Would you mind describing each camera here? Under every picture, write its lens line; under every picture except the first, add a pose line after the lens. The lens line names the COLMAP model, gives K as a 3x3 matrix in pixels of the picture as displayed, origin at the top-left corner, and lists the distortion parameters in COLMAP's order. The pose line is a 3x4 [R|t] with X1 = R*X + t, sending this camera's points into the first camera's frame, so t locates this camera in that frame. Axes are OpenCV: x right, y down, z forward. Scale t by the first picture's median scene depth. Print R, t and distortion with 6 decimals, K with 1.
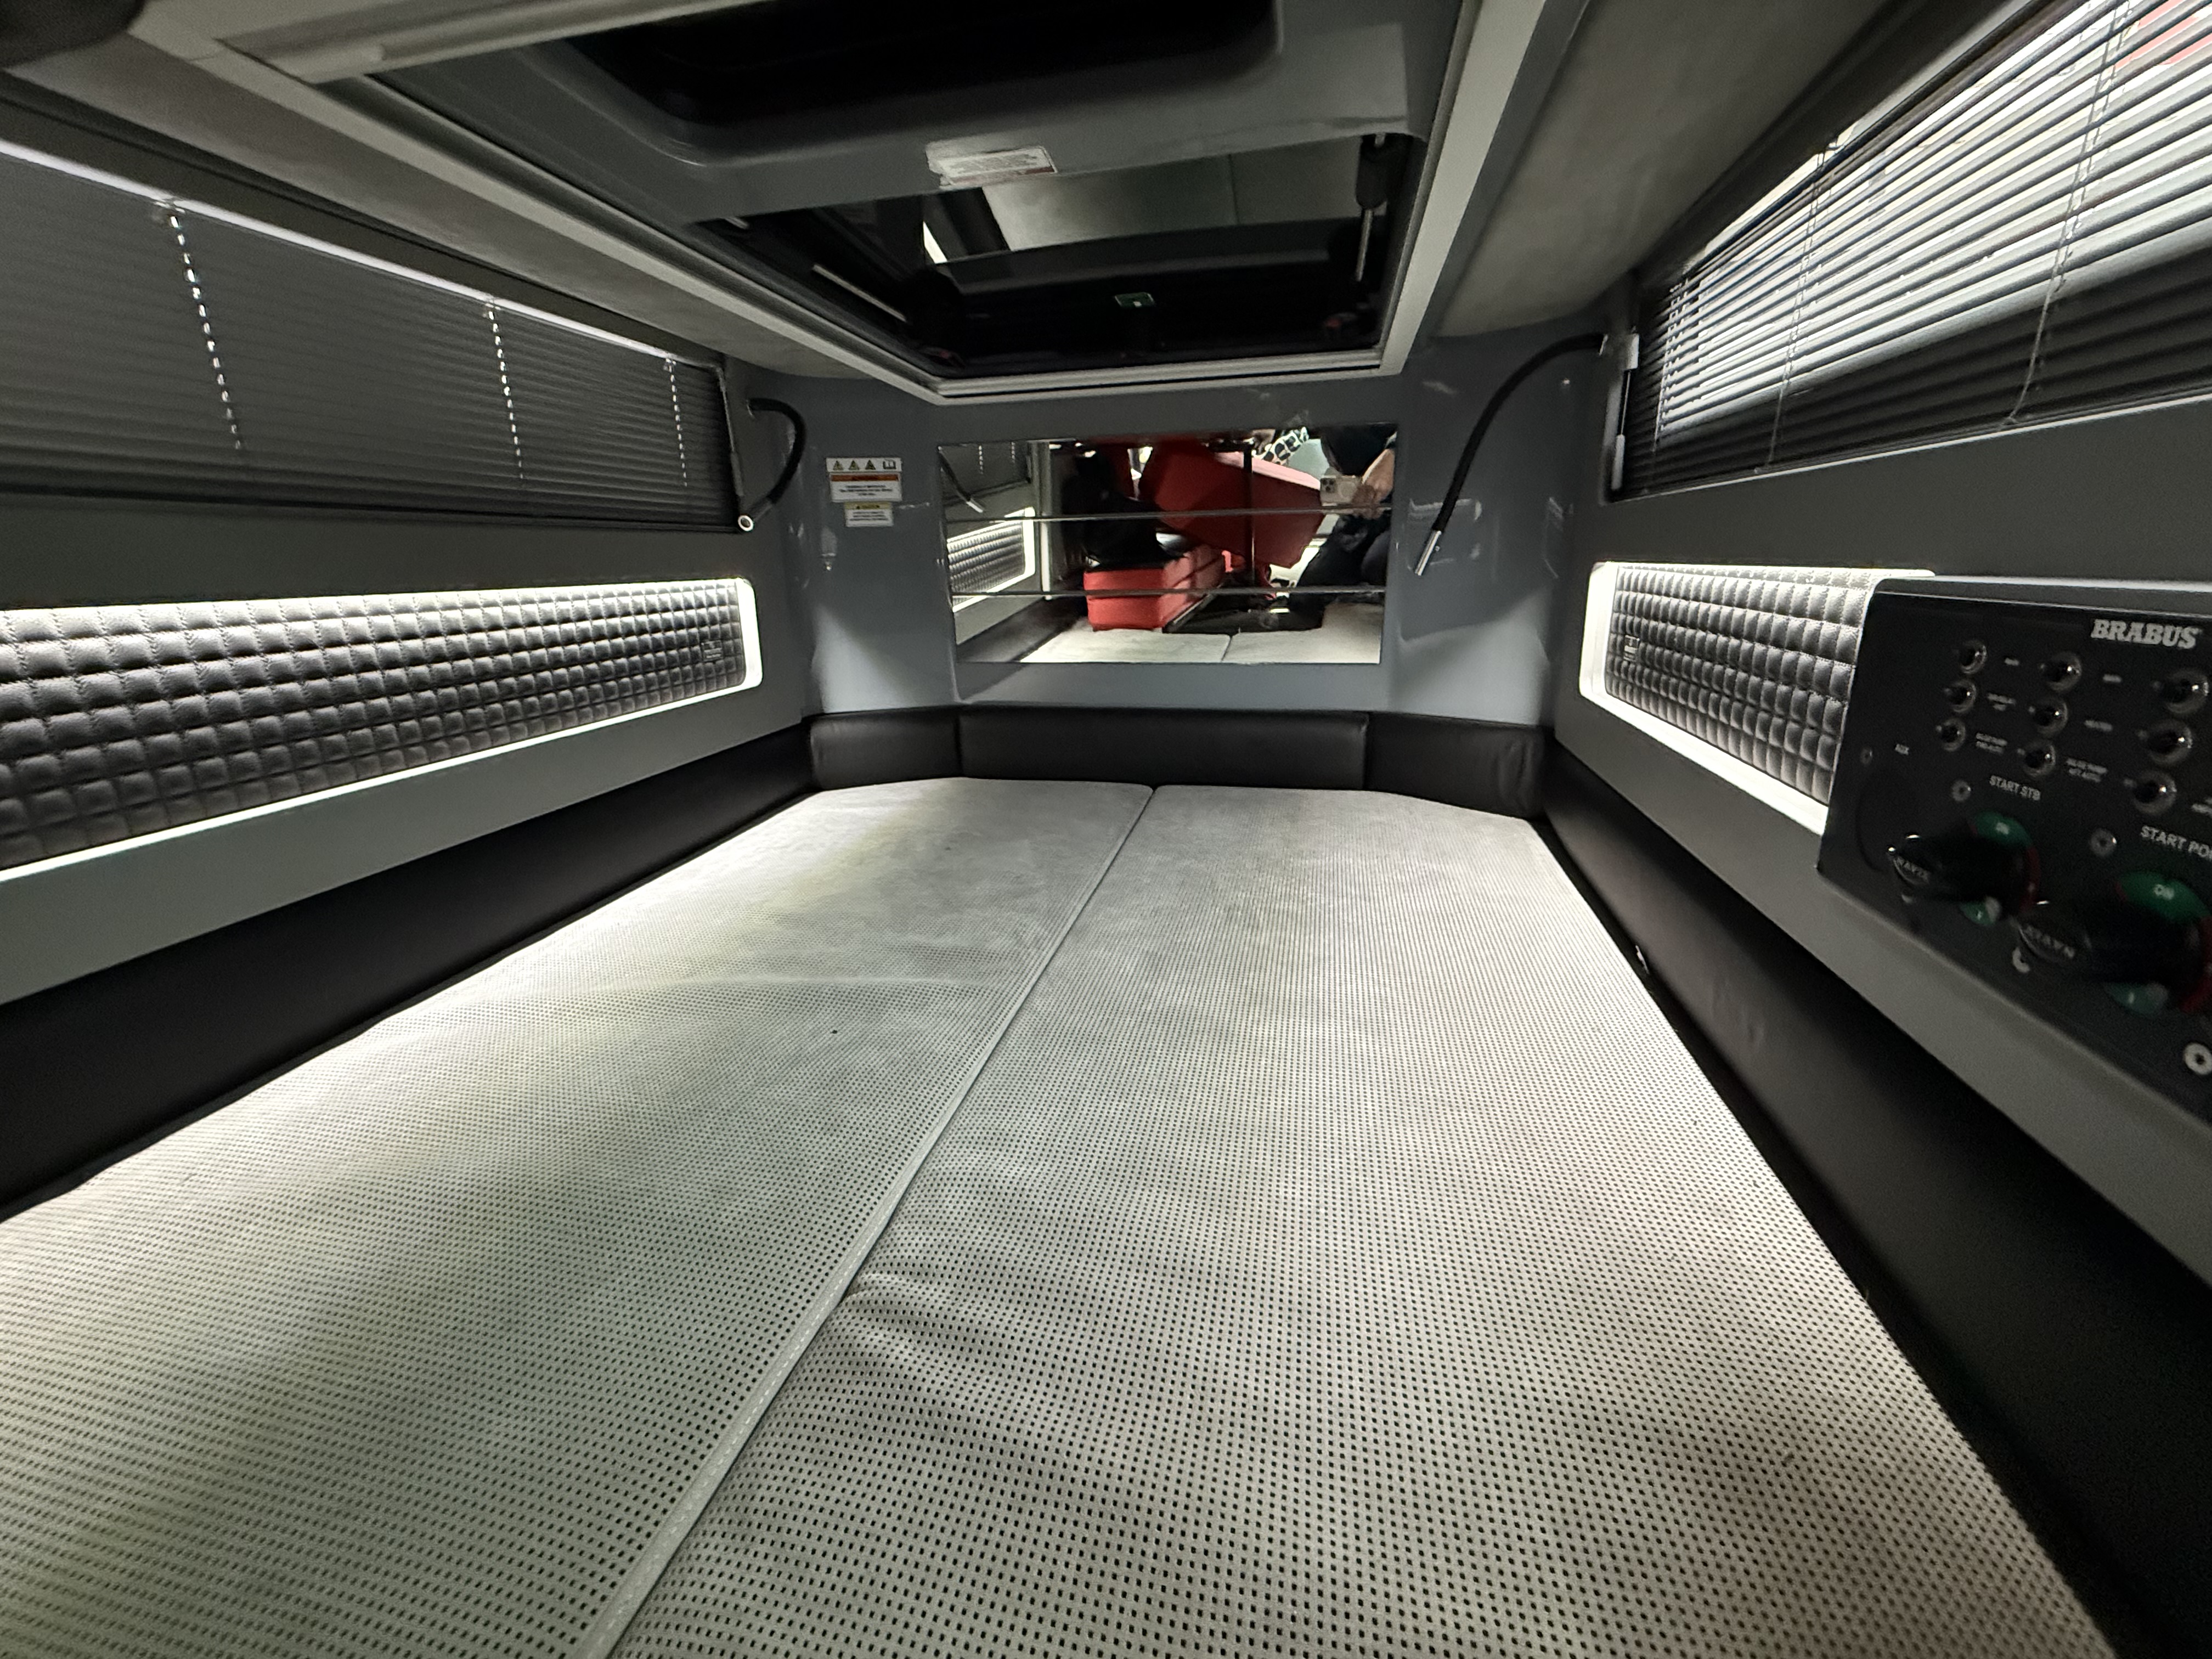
lens RADIAL K [[888.2, 0, 1109.1], [0, 888.2, 834.4], [0, 0, 1]] dist [-0.001449, -0.000163]
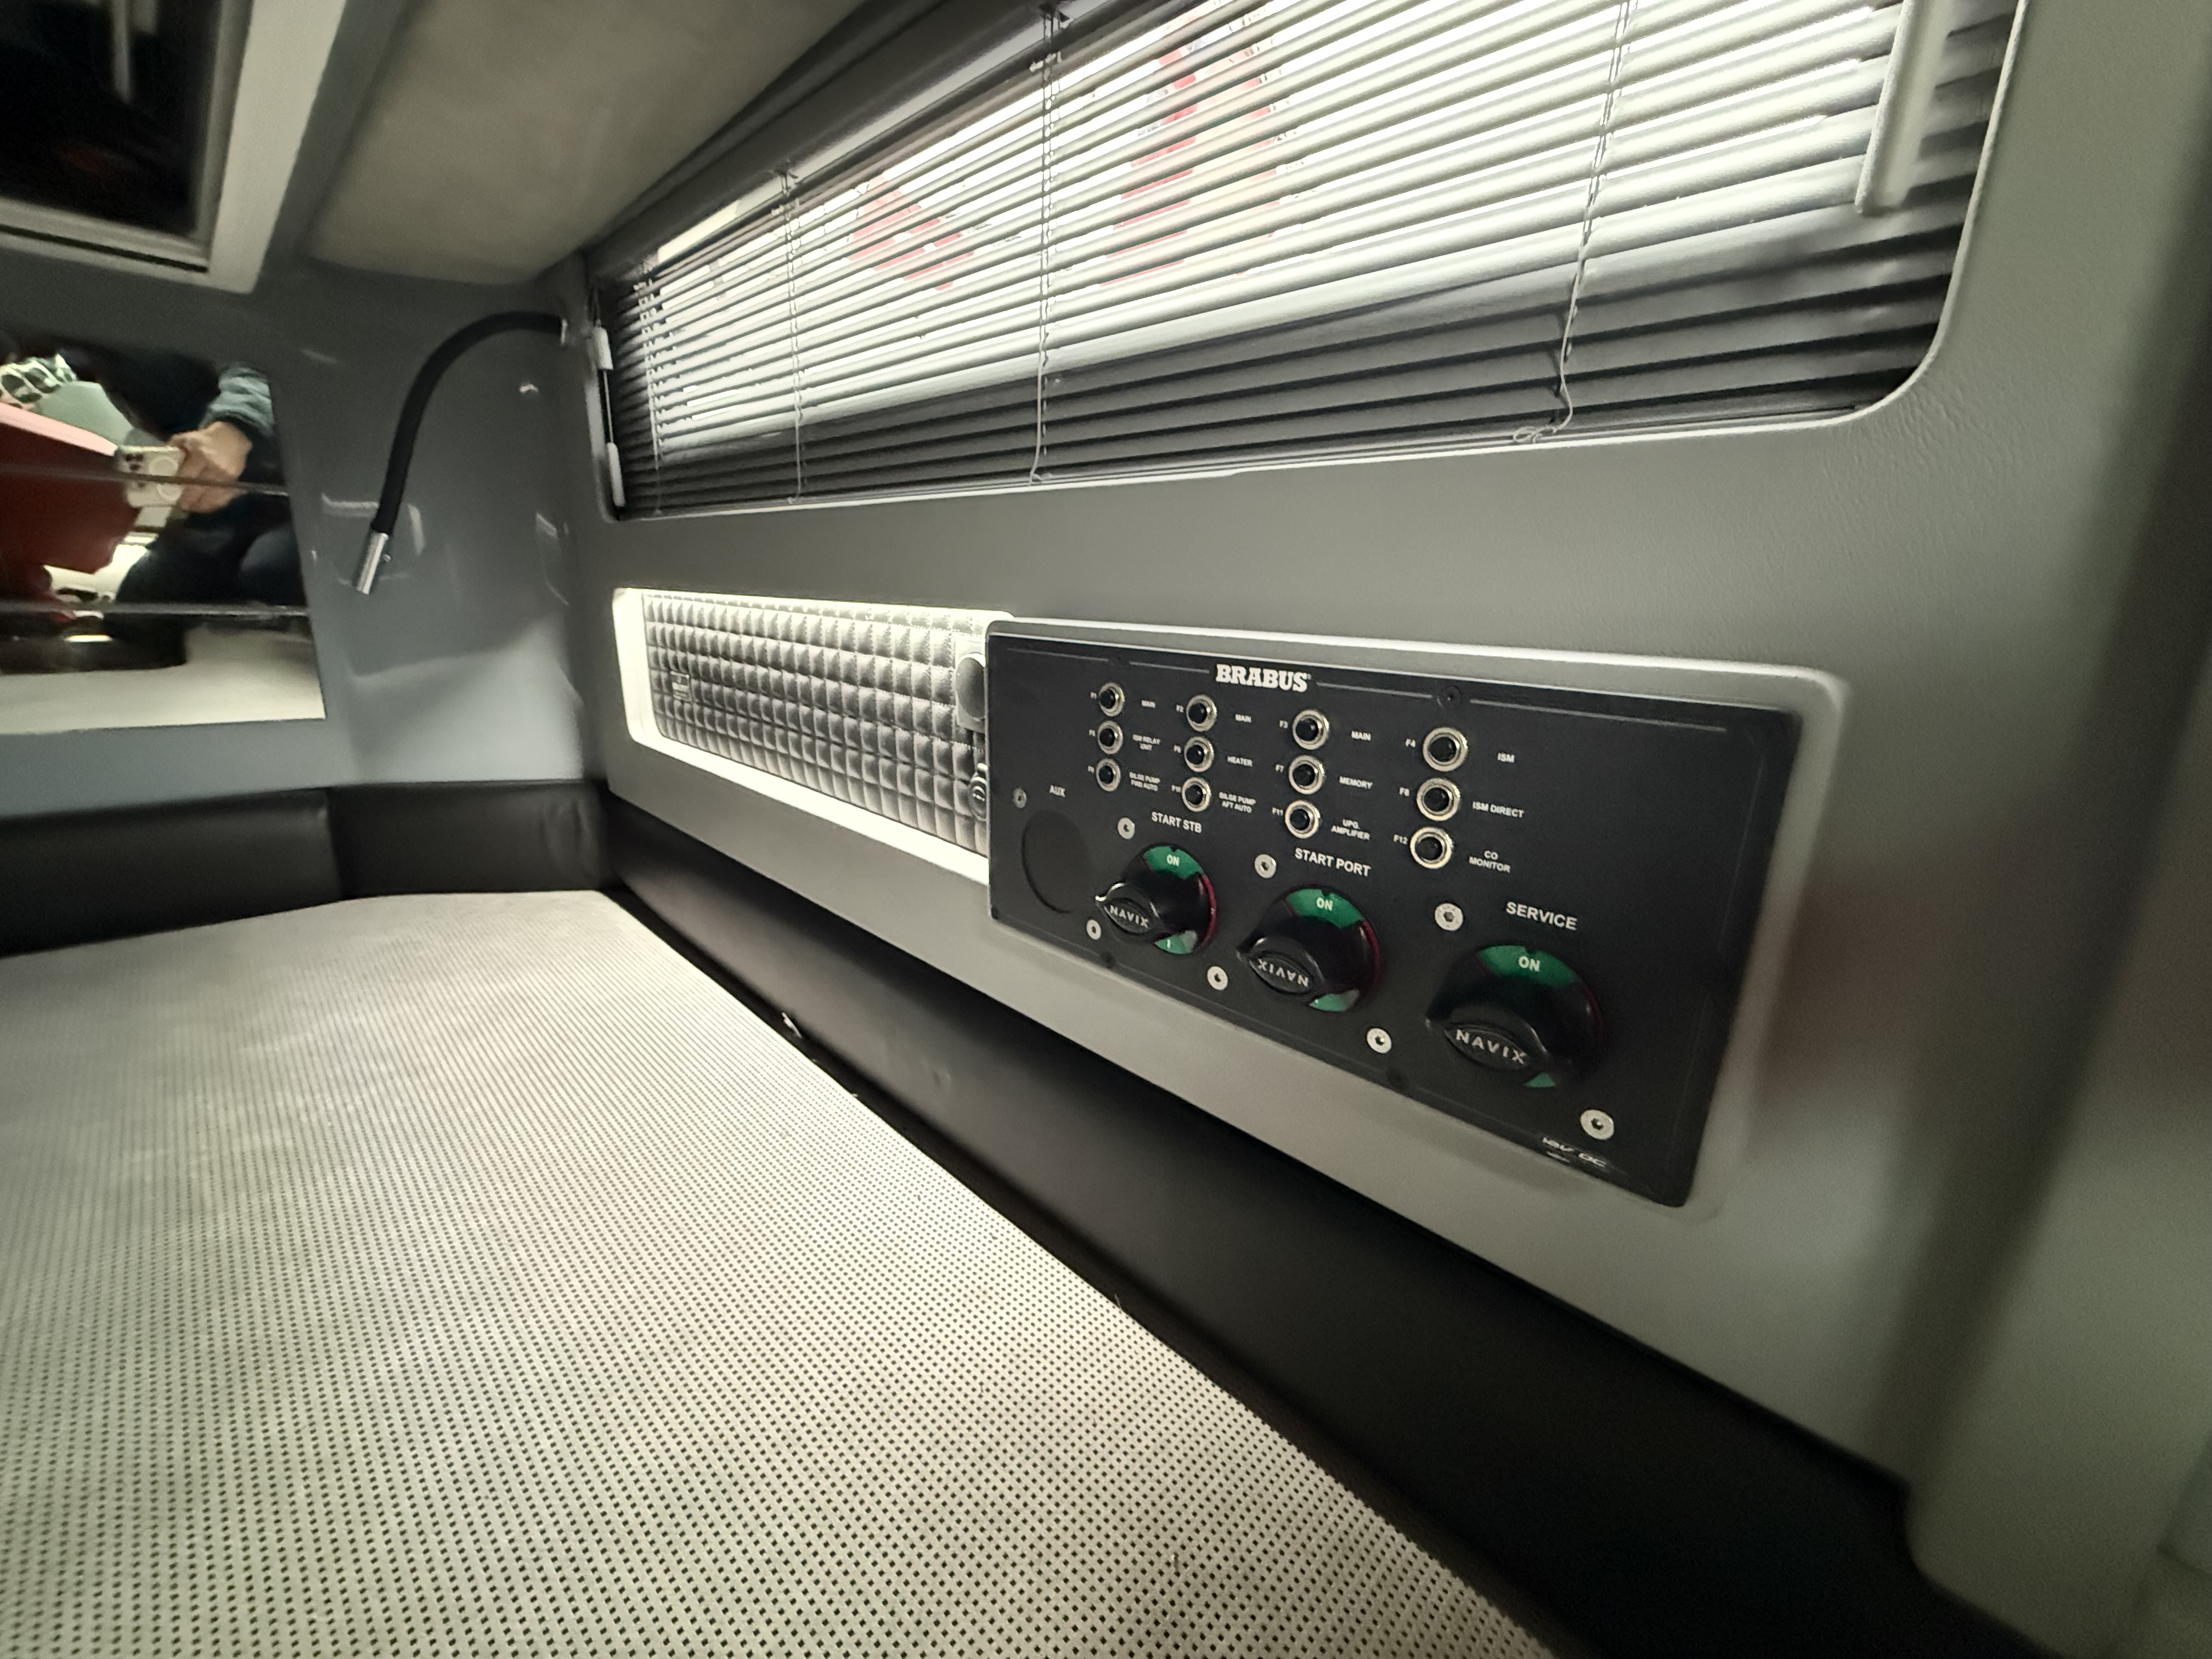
lens RADIAL K [[888.2, 0, 1109.1], [0, 888.2, 834.4], [0, 0, 1]] dist [-0.001449, -0.000163]
pose [[0.515969, -0.177870, 0.837937, 0.045337], [0.202891, 0.975746, 0.082190, -0.068836], [-0.832233, 0.127602, 0.539543, 0.243456]]
